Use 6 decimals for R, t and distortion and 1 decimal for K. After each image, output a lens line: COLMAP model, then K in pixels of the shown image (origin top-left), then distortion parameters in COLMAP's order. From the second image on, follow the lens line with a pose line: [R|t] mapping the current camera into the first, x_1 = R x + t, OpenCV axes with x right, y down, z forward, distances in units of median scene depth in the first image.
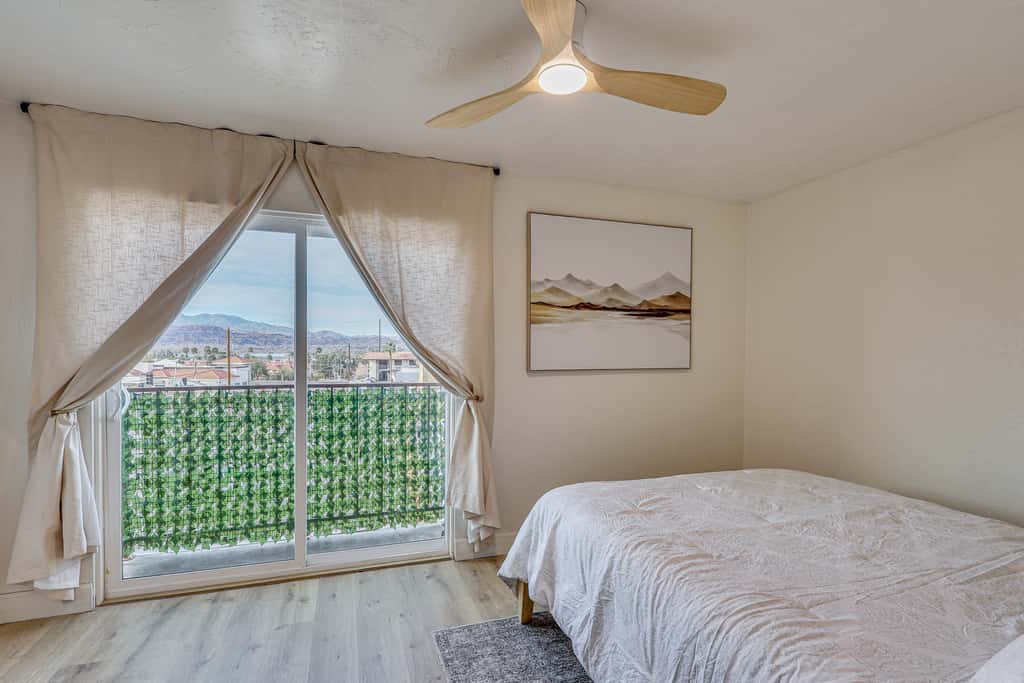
lens RADIAL K [[478.6, 0, 516.6], [0, 478.6, 346.5], [0, 0, 1]] dist [0.000902, 0.001230]
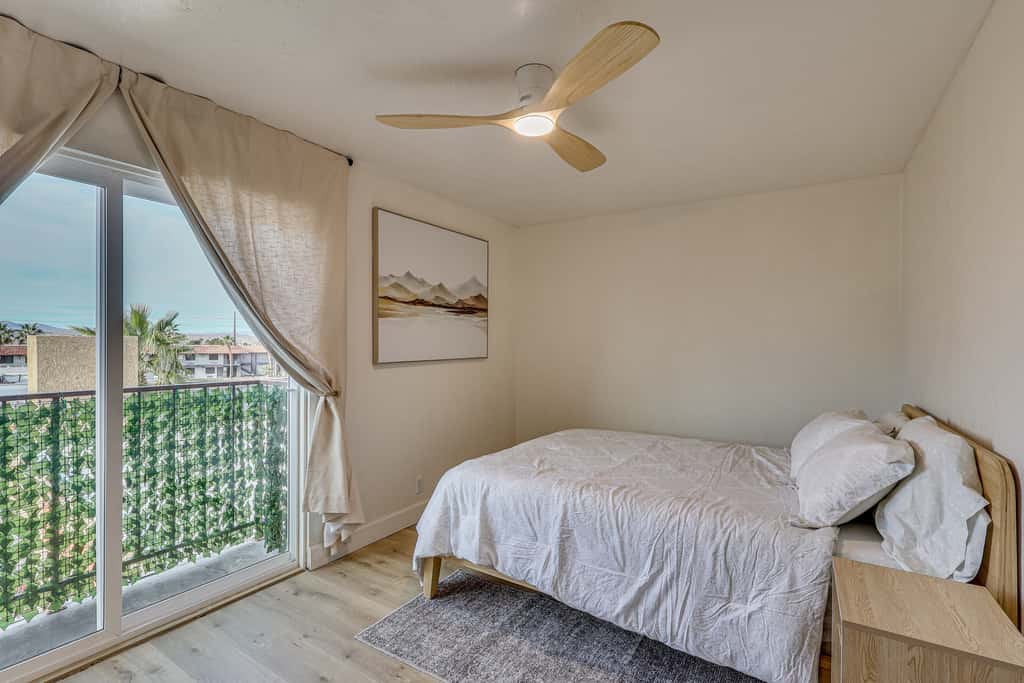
lens RADIAL K [[478.6, 0, 484.0], [0, 478.6, 332.3], [0, 0, 1]] dist [0.000902, 0.001230]
pose [[0.795342, 0.009279, 0.606090, -0.429498], [-0.003759, 0.999939, -0.010376, -0.006351], [-0.606149, 0.005974, 0.795329, 0.054739]]
